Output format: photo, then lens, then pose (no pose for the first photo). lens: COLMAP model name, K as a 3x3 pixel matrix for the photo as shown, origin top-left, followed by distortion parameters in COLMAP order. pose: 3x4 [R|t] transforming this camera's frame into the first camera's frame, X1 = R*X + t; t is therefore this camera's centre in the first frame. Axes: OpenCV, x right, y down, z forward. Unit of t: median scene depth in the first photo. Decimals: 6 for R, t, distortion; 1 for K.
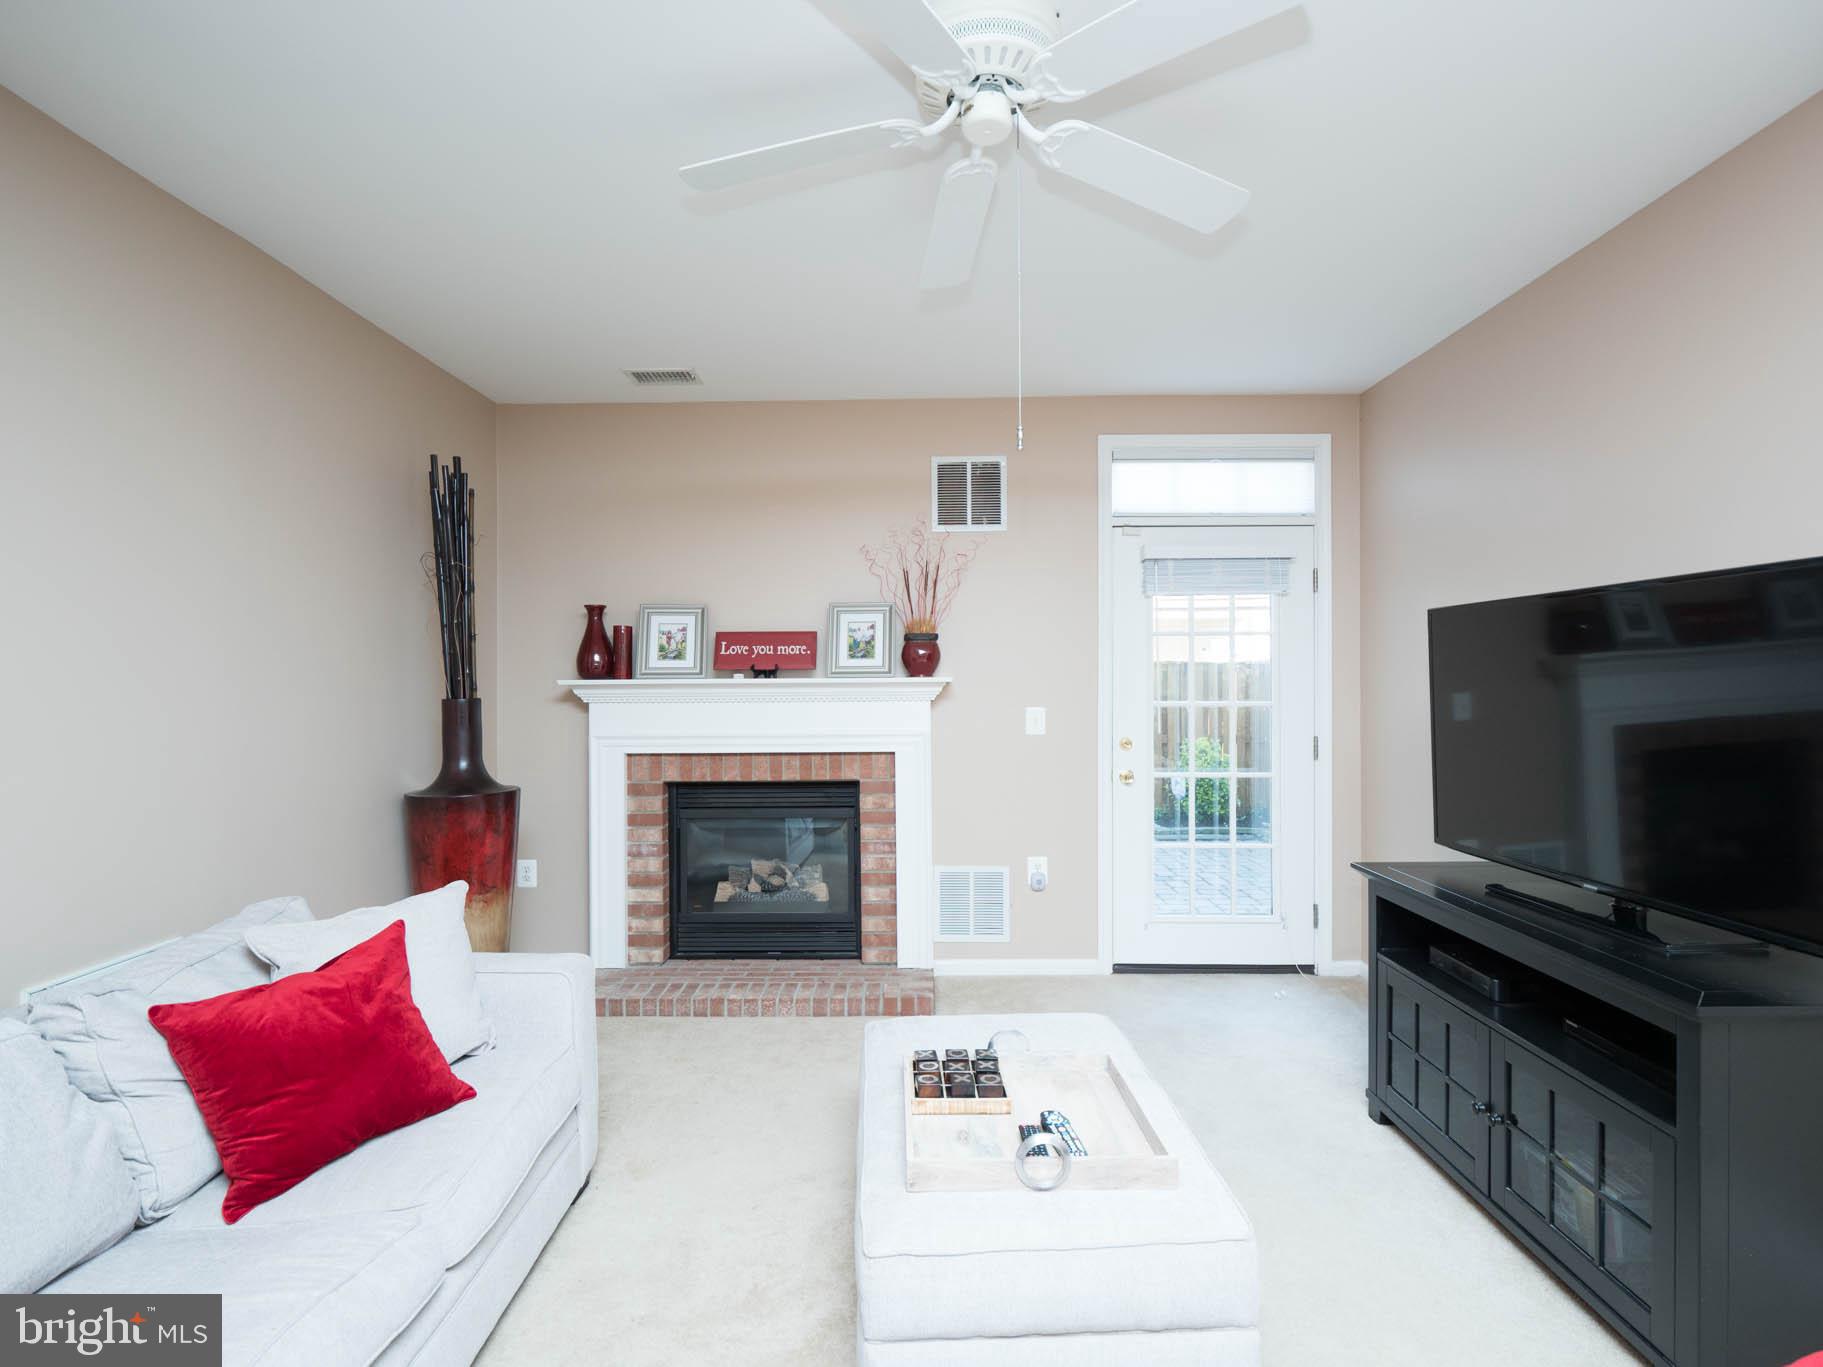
lens RADIAL K [[892.1, 0, 906.5], [0, 892.1, 684.5], [0, 0, 1]] dist [-0.005741, -0.002078]
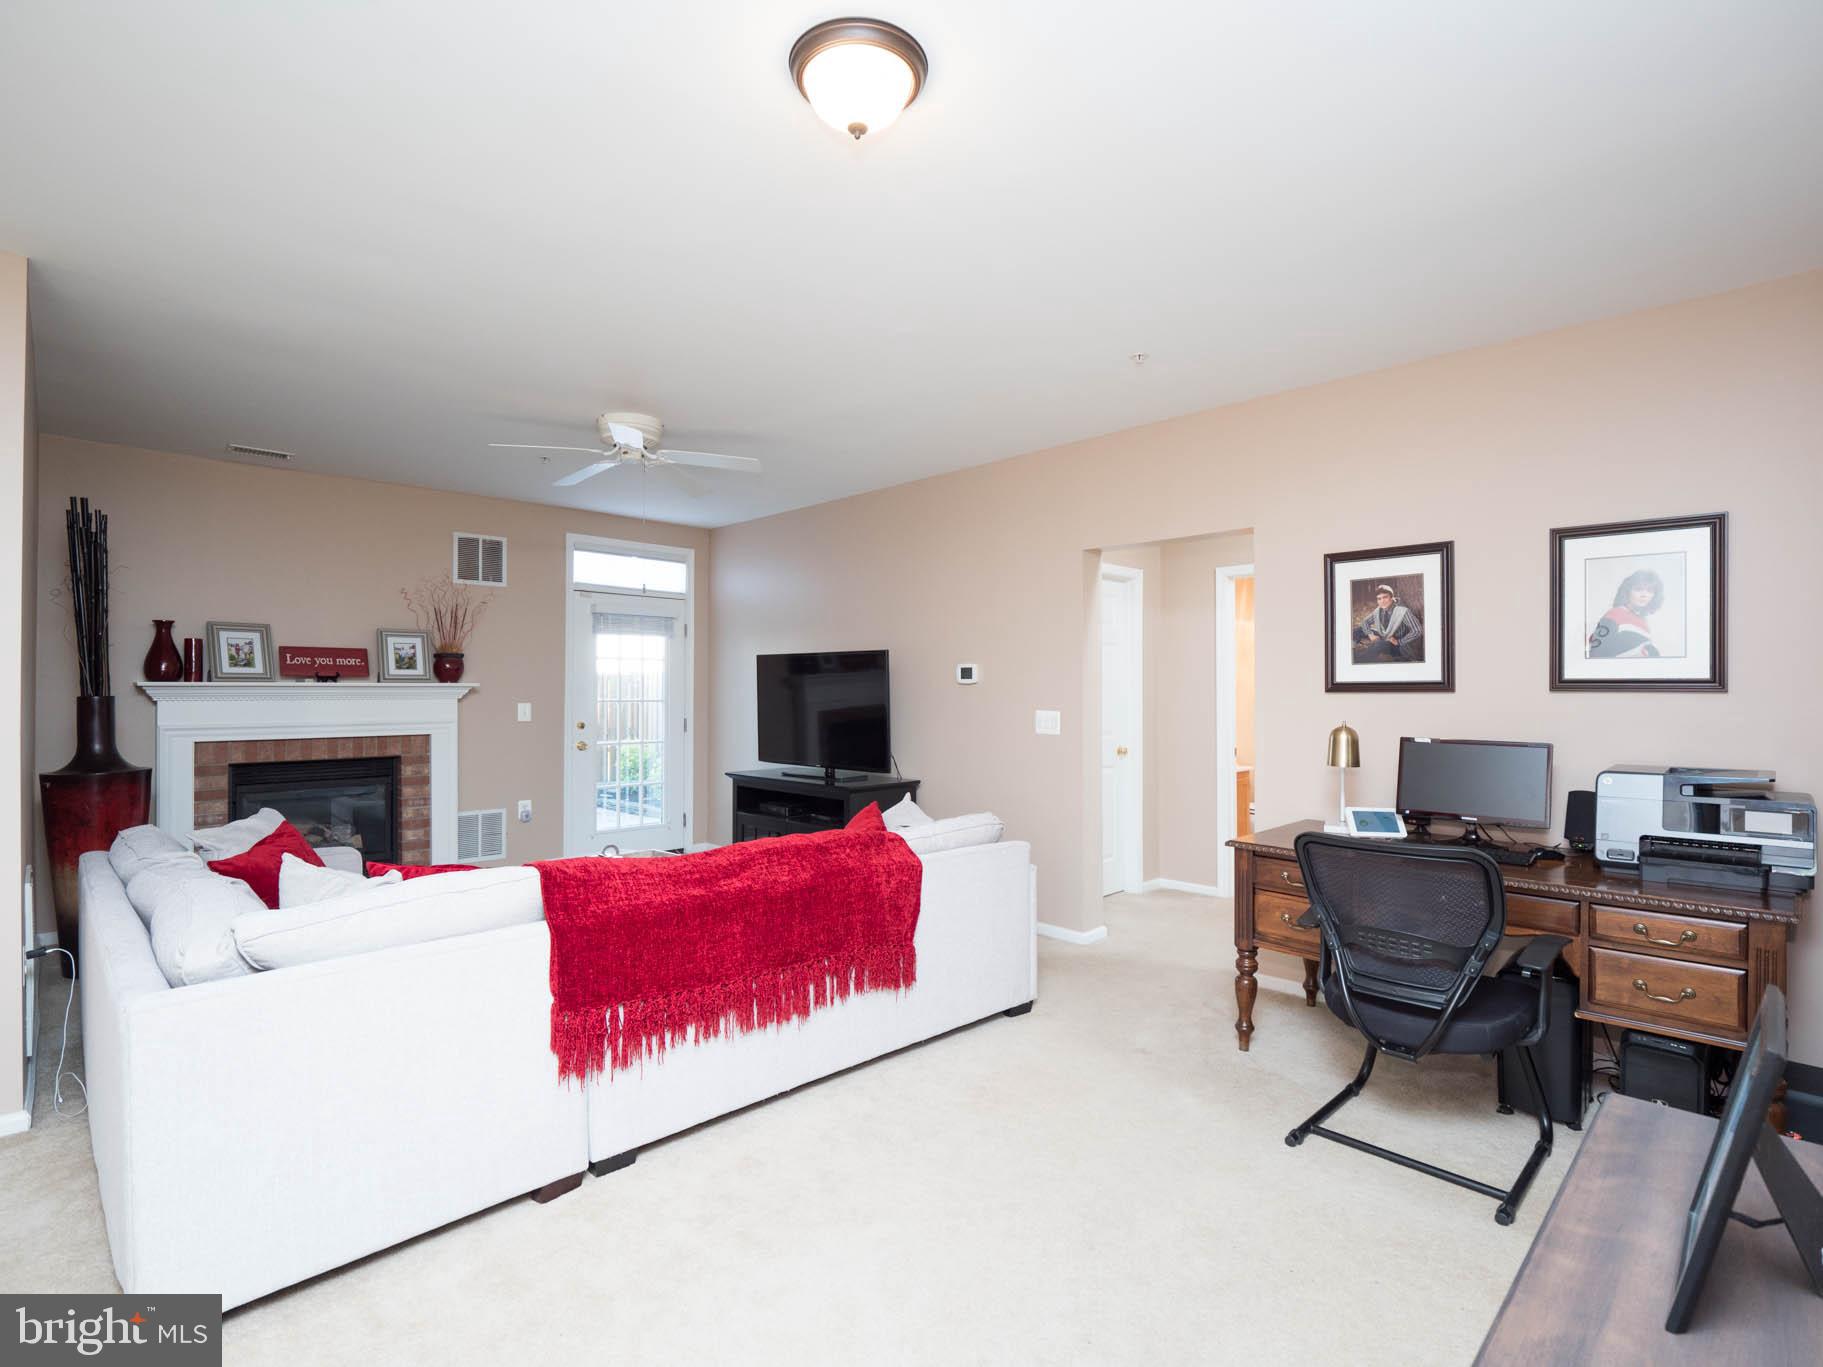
lens RADIAL K [[892.1, 0, 909.8], [0, 892.1, 681.1], [0, 0, 1]] dist [-0.005741, -0.002078]
pose [[0.706491, 0.012939, 0.707604, -0.486255], [-0.004175, 0.999892, -0.014116, 0.006377], [-0.707710, 0.007018, 0.706468, -0.570657]]
